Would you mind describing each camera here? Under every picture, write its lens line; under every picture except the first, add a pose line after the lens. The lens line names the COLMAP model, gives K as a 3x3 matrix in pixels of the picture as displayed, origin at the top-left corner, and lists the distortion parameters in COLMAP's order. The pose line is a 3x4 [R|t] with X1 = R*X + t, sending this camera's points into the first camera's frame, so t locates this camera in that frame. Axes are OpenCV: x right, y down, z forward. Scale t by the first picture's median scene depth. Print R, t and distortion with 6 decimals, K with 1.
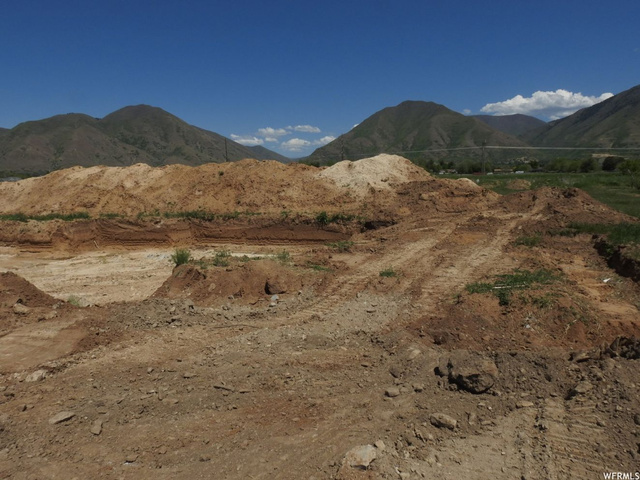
lens RADIAL K [[461.2, 0, 319.7], [0, 461.2, 239.4], [0, 0, 1]] dist [0.003176, 0.000471]
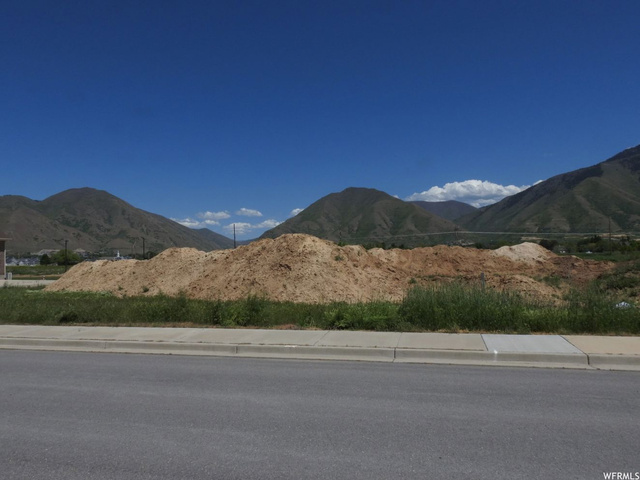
lens RADIAL K [[461.2, 0, 320.7], [0, 461.2, 239.4], [0, 0, 1]] dist [0.003176, 0.000471]
pose [[0.993001, 0.000232, 0.118107, -0.989192], [0.020611, 0.984314, -0.175216, 0.102437], [-0.116295, 0.176424, 0.977420, -0.679901]]
